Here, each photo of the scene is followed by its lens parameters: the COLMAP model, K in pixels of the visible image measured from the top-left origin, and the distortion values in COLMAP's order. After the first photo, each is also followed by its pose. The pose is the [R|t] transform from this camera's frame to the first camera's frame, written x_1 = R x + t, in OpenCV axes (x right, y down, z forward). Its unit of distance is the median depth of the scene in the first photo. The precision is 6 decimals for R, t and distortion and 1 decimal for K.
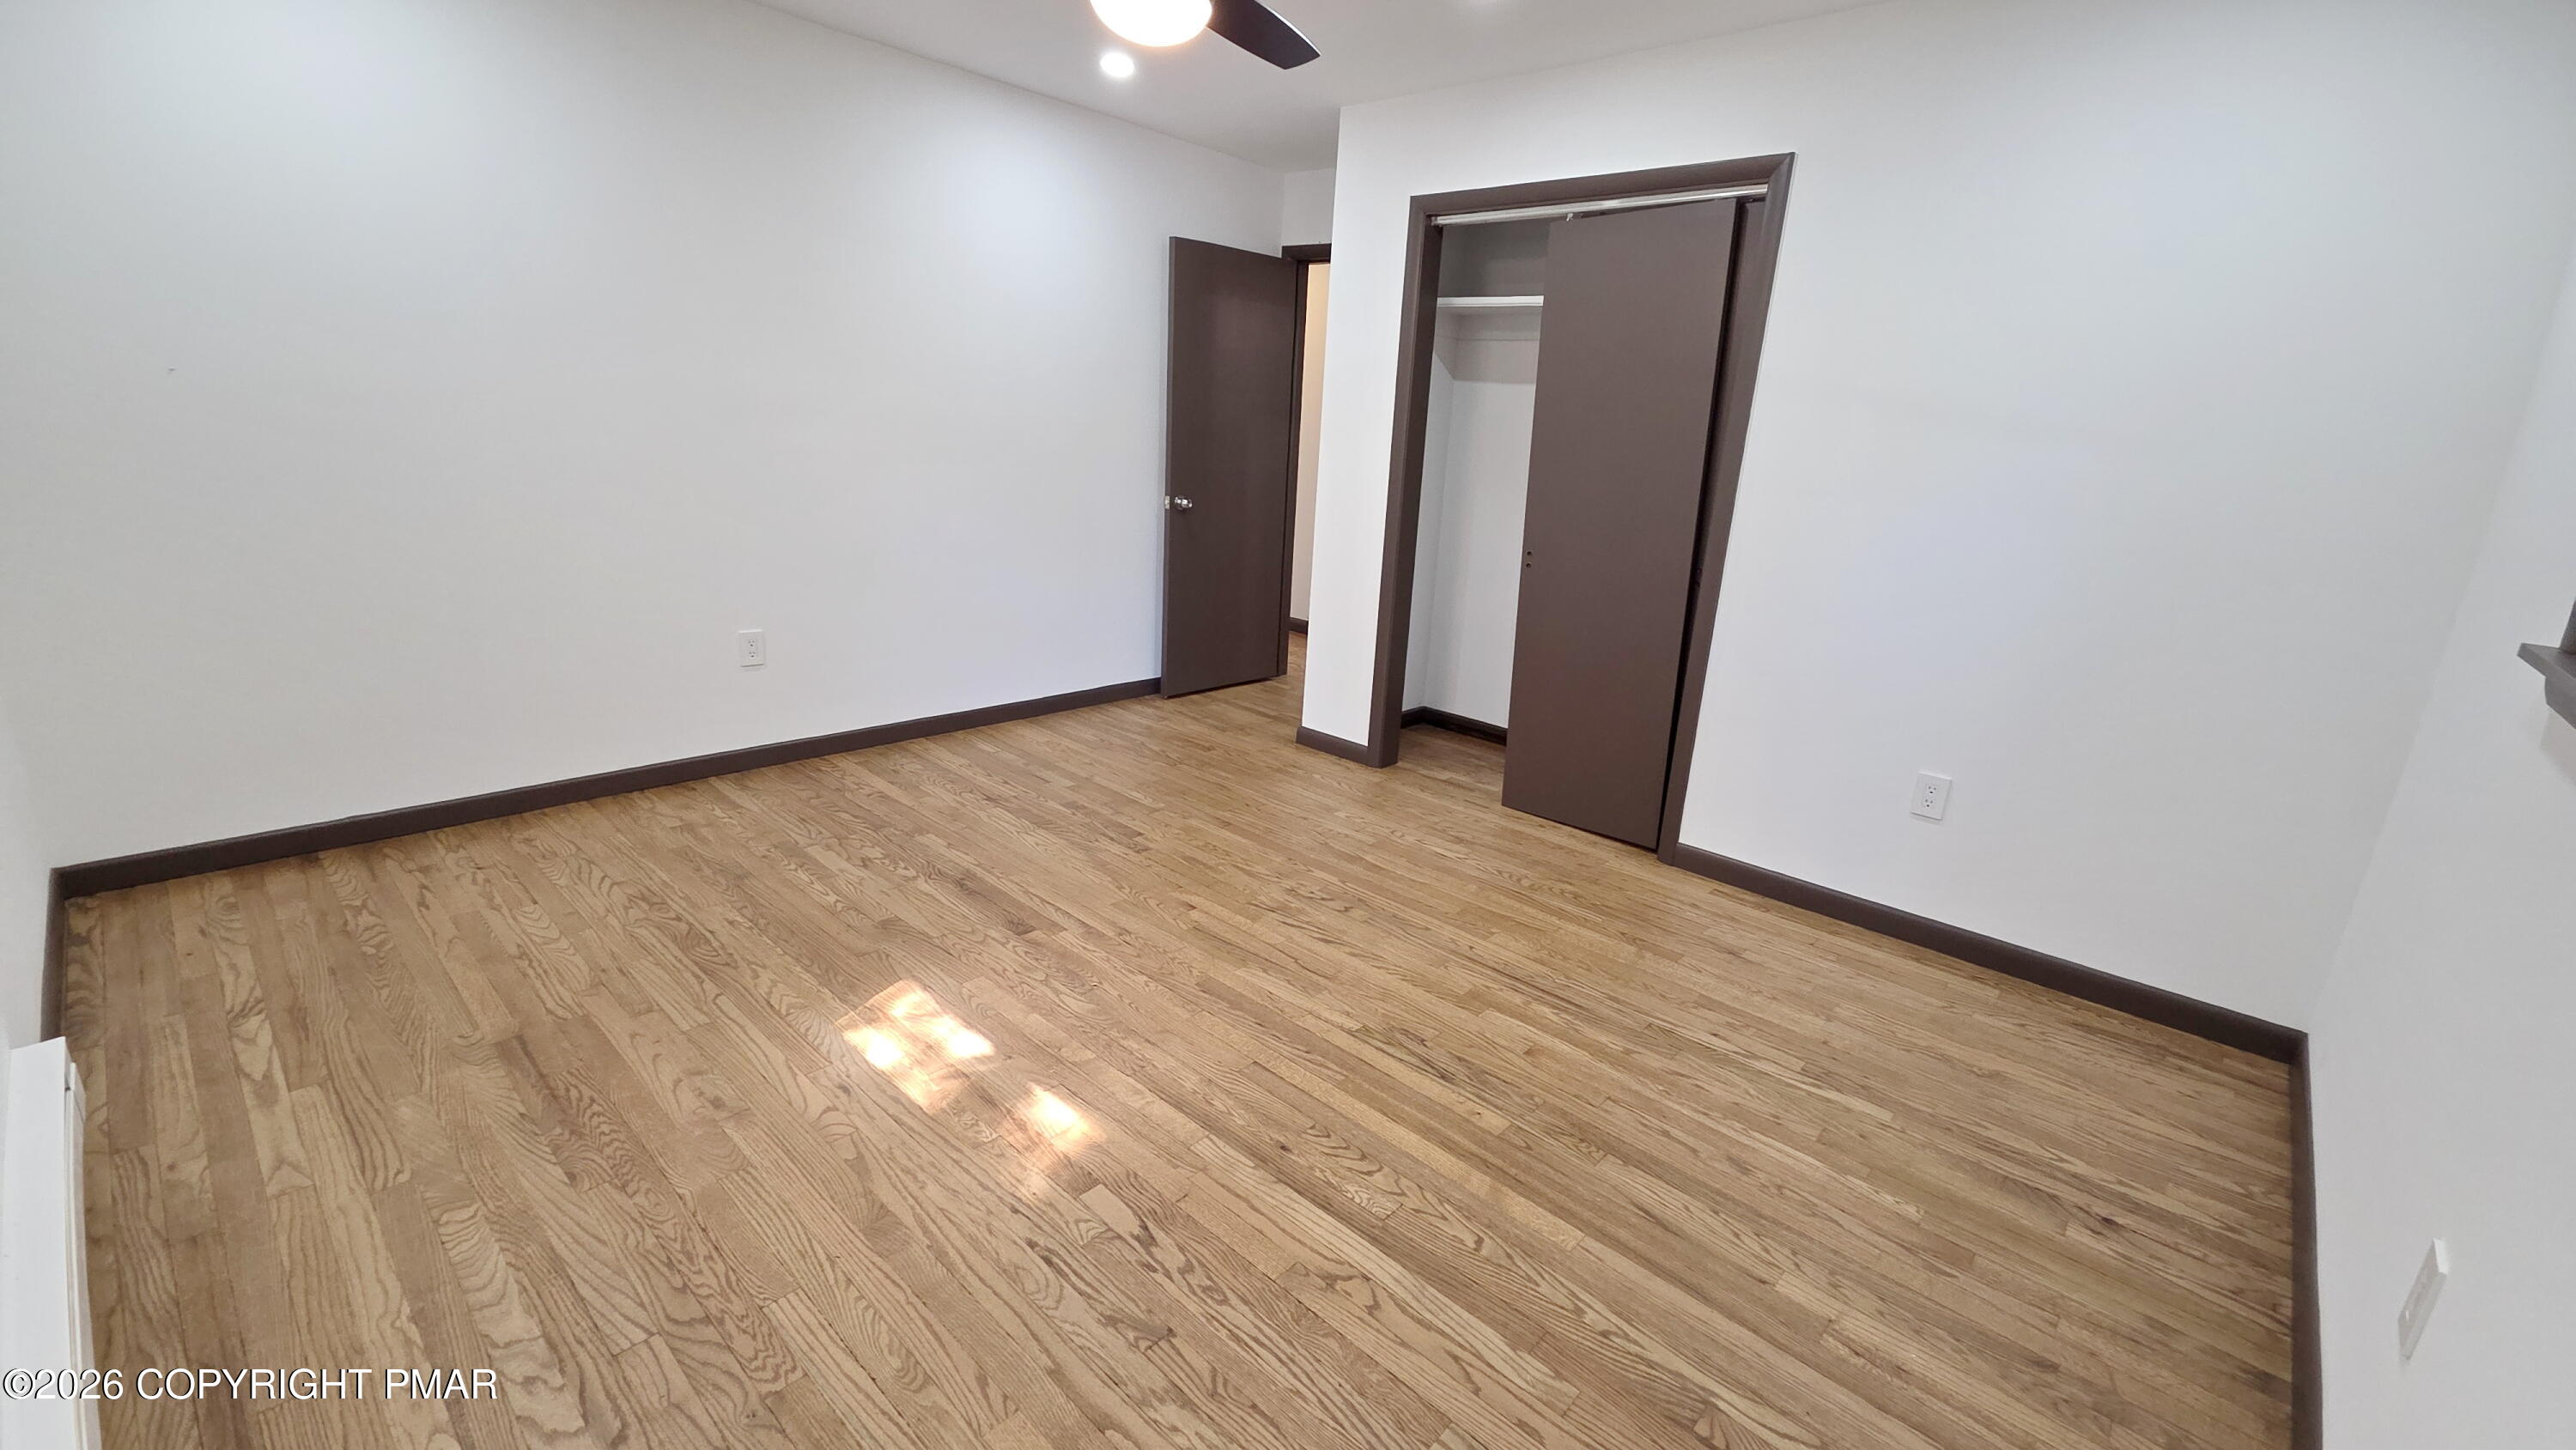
lens RADIAL K [[1027.8, 0, 1291.7], [0, 1027.8, 723.9], [0, 0, 1]] dist [0.030792, -0.000066]
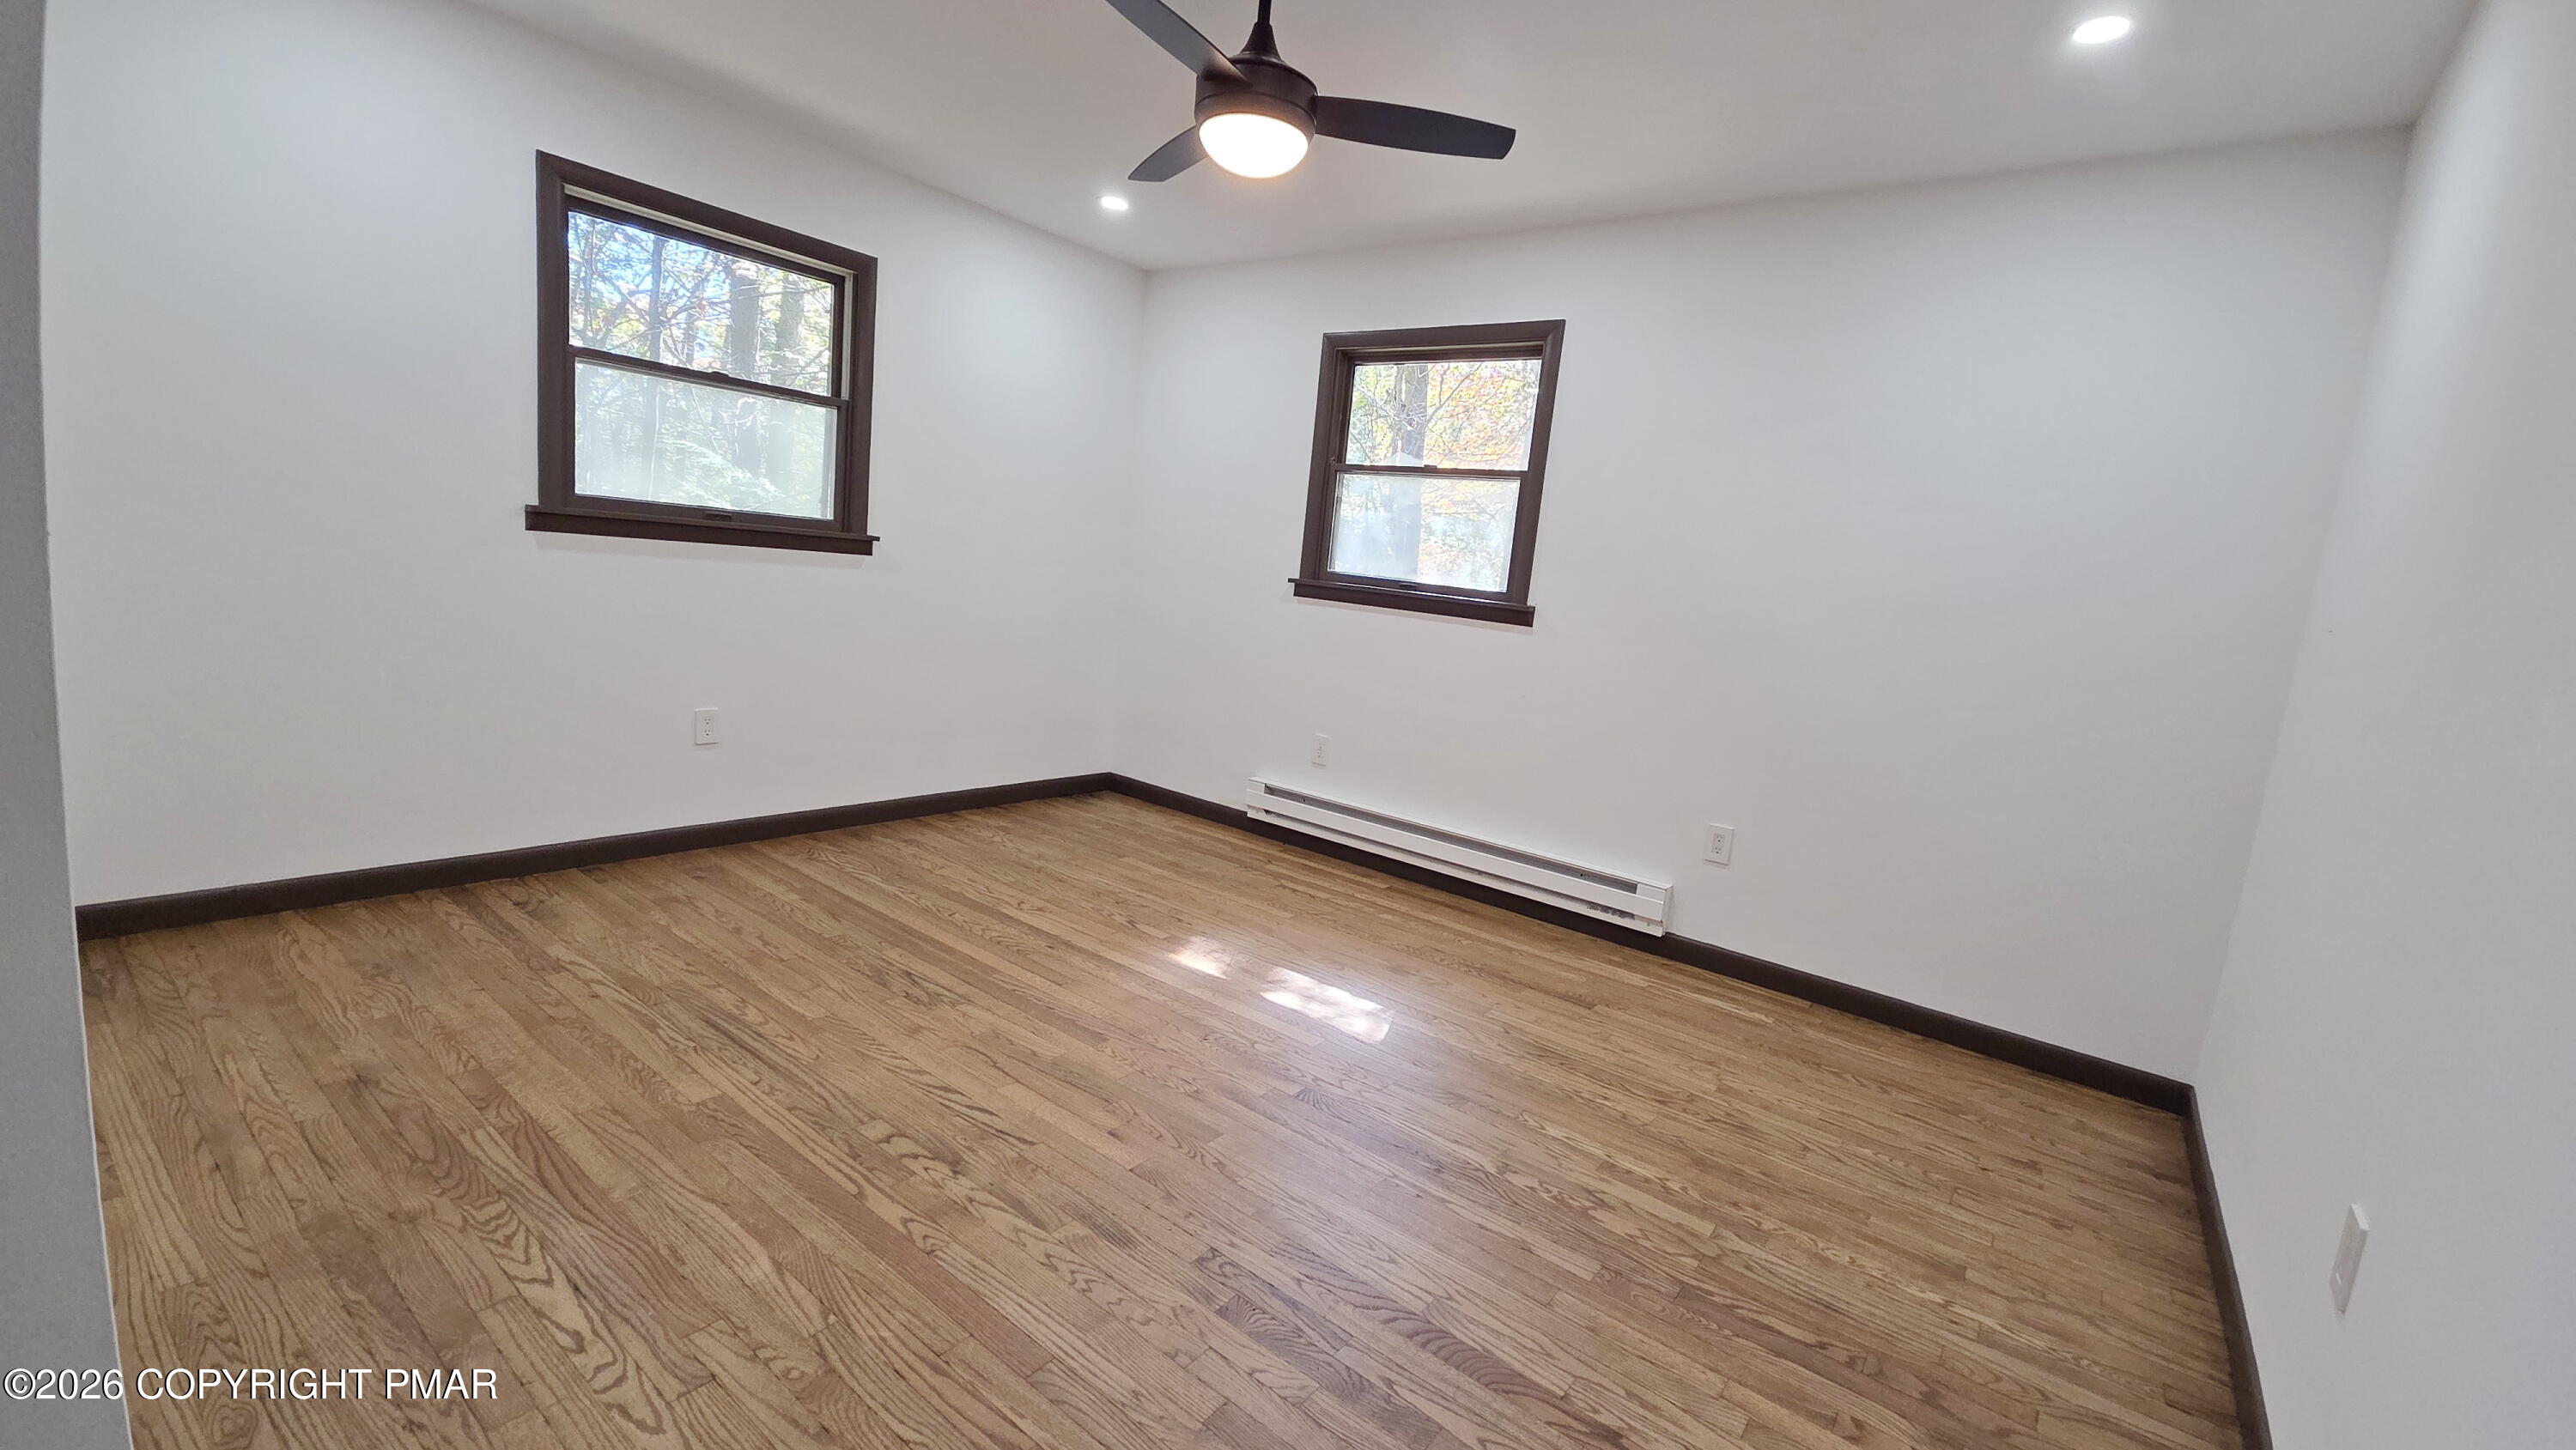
lens RADIAL K [[1027.8, 0, 1291.9], [0, 1027.8, 722.5], [0, 0, 1]] dist [0.030792, -0.000066]
pose [[-0.983344, -0.140528, -0.115266, -0.117199], [-0.176657, 0.888112, 0.424322, -0.520756], [0.042740, 0.437617, -0.898145, 1.905378]]
